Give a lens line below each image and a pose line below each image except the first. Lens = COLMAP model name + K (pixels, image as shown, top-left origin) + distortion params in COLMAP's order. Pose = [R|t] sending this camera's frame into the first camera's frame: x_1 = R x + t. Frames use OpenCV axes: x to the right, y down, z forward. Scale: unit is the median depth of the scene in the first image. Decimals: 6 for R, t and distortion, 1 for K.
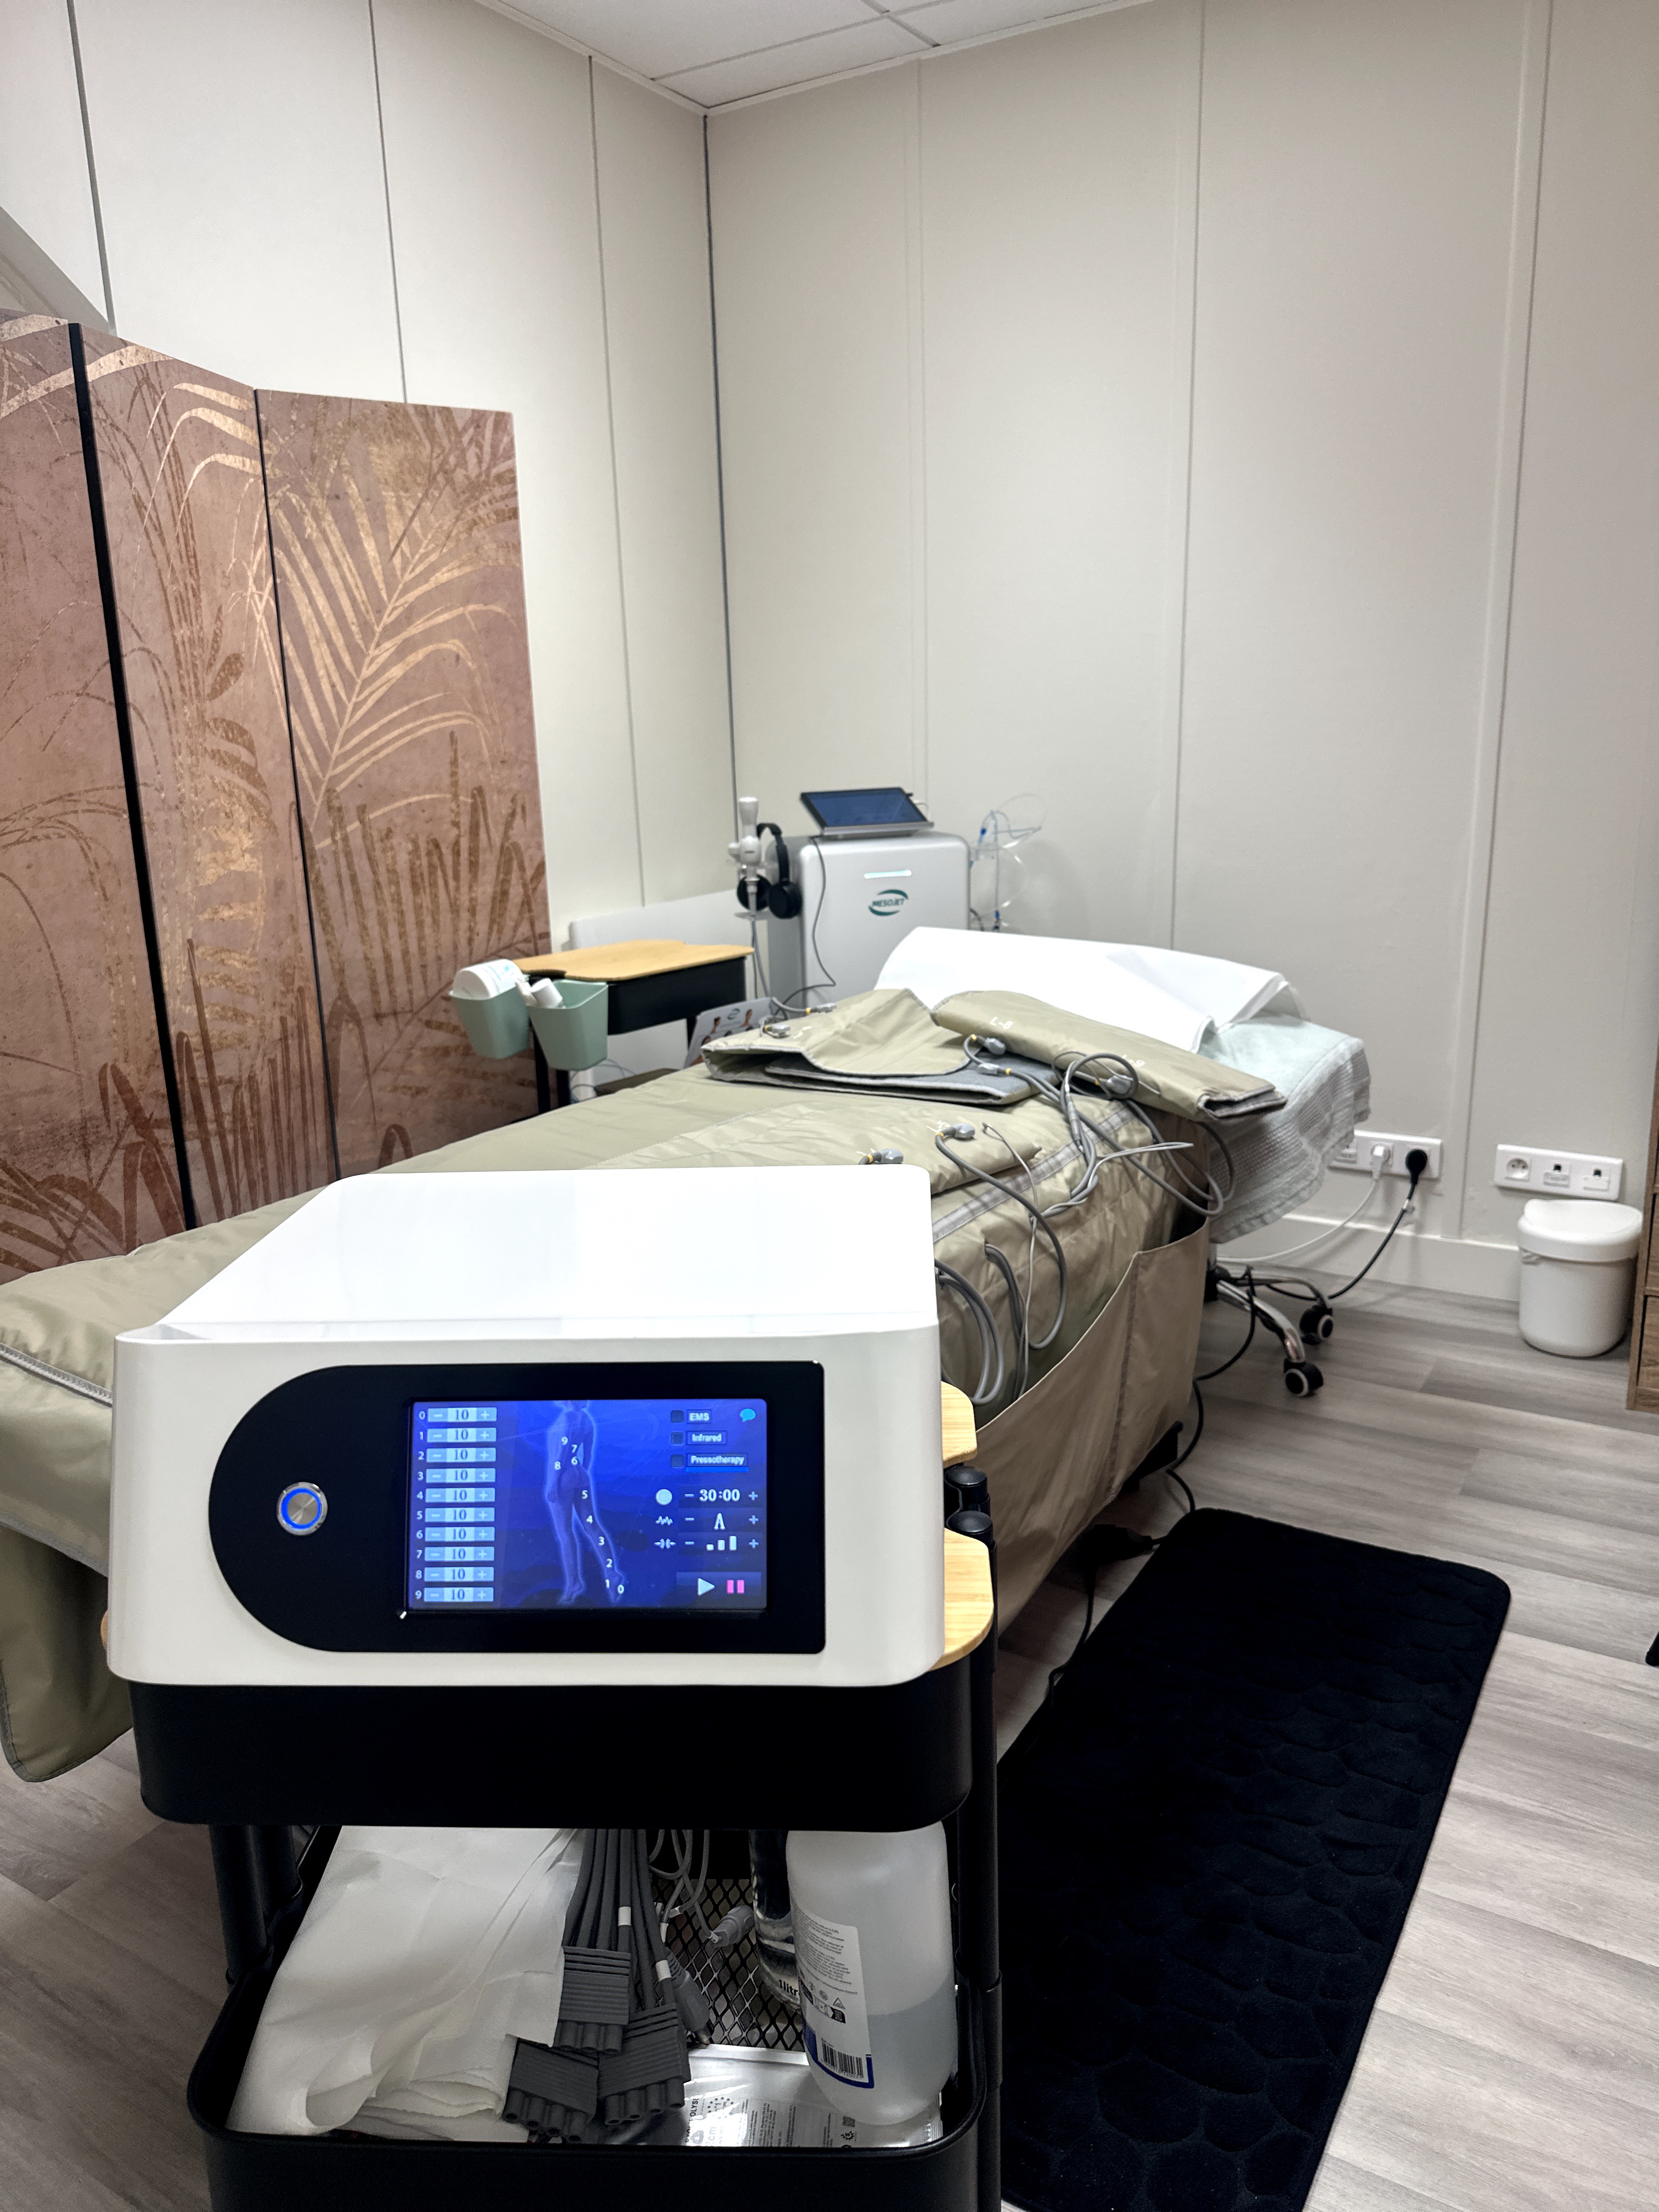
lens RADIAL K [[1576.9, 0, 829.5], [0, 1576.9, 1106.0], [0, 0, 1]] dist [0.028568, -0.000558]
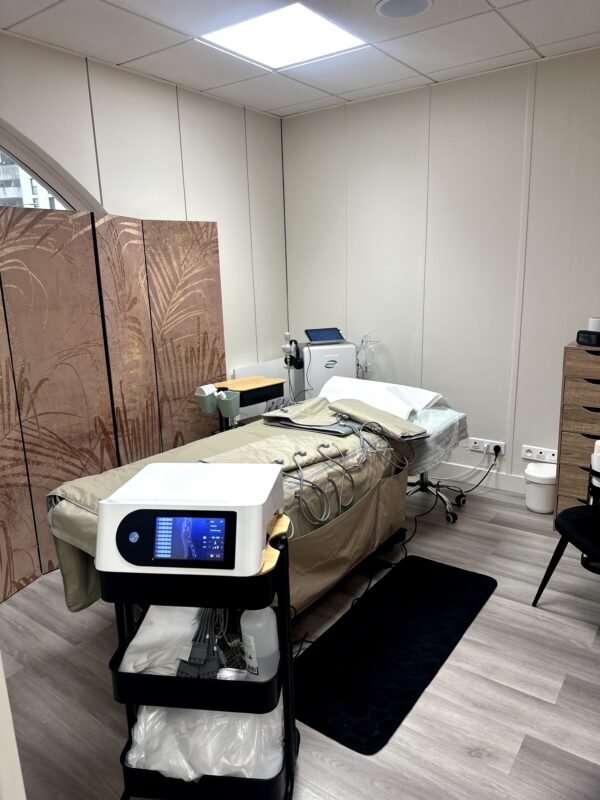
lens RADIAL K [[574.4, 0, 300.0], [0, 574.4, 400.0], [0, 0, 1]] dist [0.066386, -0.003597]
pose [[0.996098, 0.016452, -0.086709, 0.108033], [-0.017884, 0.999716, -0.015762, -0.050859], [0.086425, 0.017251, 0.996109, -0.248753]]
